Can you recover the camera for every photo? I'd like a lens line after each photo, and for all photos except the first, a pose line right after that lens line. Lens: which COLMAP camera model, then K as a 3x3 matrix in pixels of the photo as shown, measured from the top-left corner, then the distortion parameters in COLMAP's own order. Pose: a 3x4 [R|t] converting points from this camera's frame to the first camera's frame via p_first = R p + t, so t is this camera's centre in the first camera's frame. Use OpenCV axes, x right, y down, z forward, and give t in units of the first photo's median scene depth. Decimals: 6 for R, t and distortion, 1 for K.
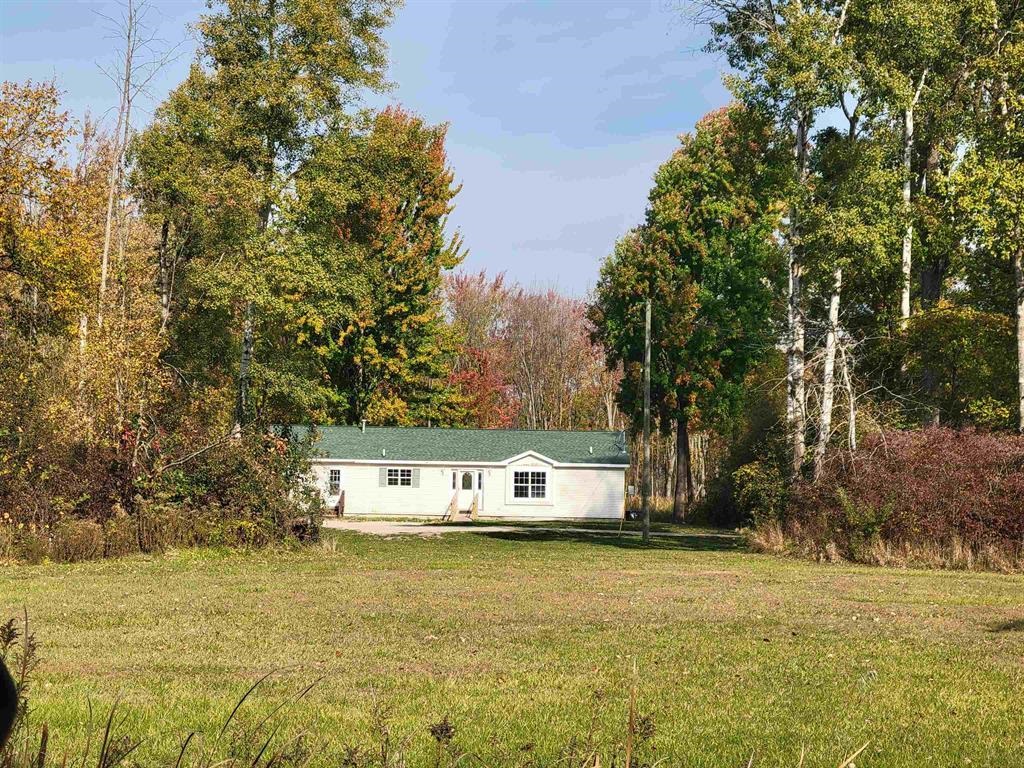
lens RADIAL K [[836.1, 0, 513.1], [0, 836.1, 384.7], [0, 0, 1]] dist [0.000041, 0.000085]
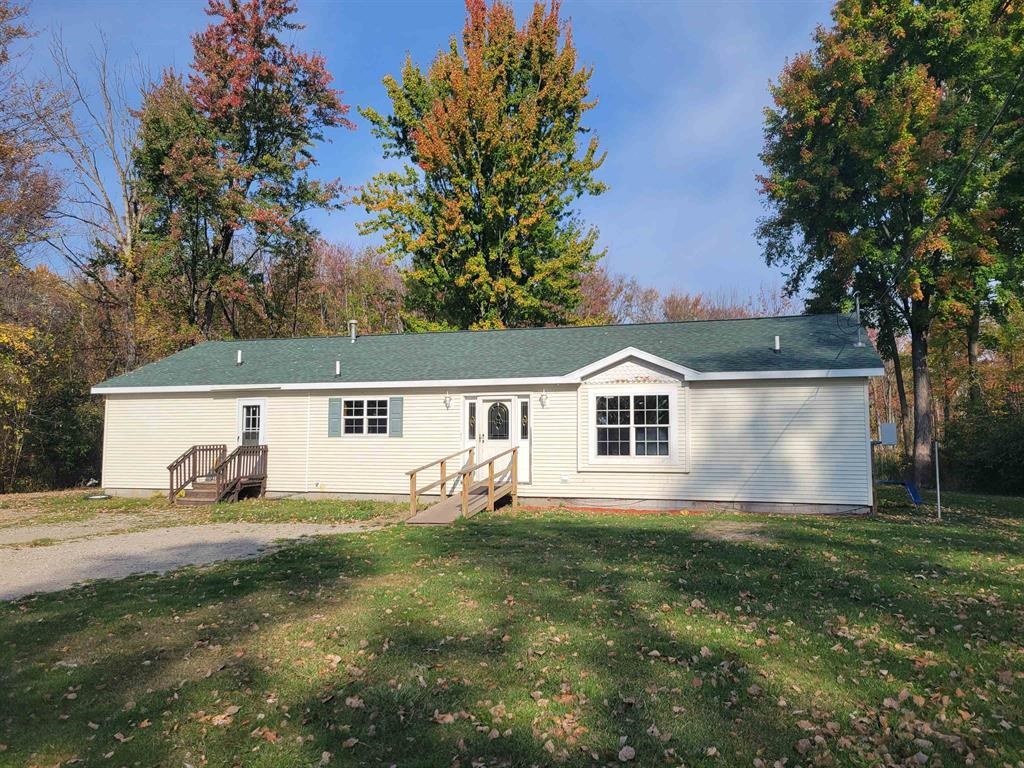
lens RADIAL K [[759.3, 0, 511.9], [0, 759.3, 379.4], [0, 0, 1]] dist [0.011688, -0.000416]
pose [[0.976405, -0.035822, -0.212954, 0.042995], [0.047221, 0.997697, 0.048686, 0.071849], [0.210720, -0.057593, 0.975848, 0.589806]]
